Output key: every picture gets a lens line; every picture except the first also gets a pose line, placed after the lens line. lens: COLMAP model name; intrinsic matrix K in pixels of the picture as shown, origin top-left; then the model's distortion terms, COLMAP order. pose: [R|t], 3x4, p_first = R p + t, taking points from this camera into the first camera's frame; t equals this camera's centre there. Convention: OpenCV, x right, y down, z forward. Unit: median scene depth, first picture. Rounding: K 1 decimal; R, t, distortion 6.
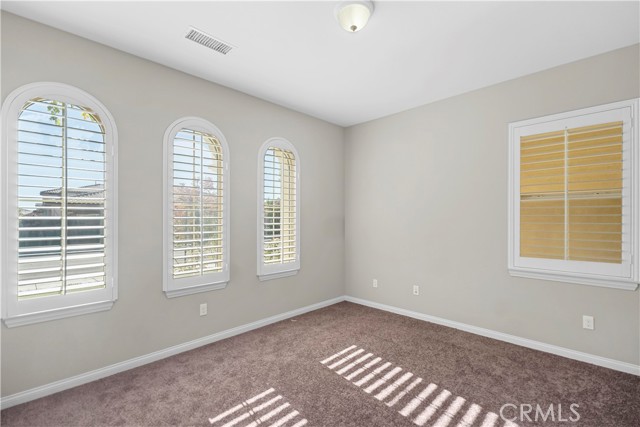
lens RADIAL K [[291.5, 0, 321.6], [0, 291.5, 217.9], [0, 0, 1]] dist [0.007816, 0.000342]
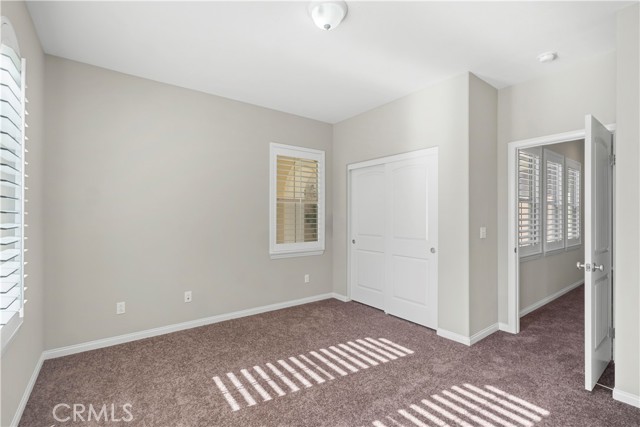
lens RADIAL K [[291.5, 0, 325.5], [0, 291.5, 215.6], [0, 0, 1]] dist [0.007816, 0.000342]
pose [[0.128365, 0.001612, 0.991726, -0.692528], [-0.010392, 0.999946, -0.000280, 0.000953], [-0.991673, -0.010270, 0.128375, 0.671756]]
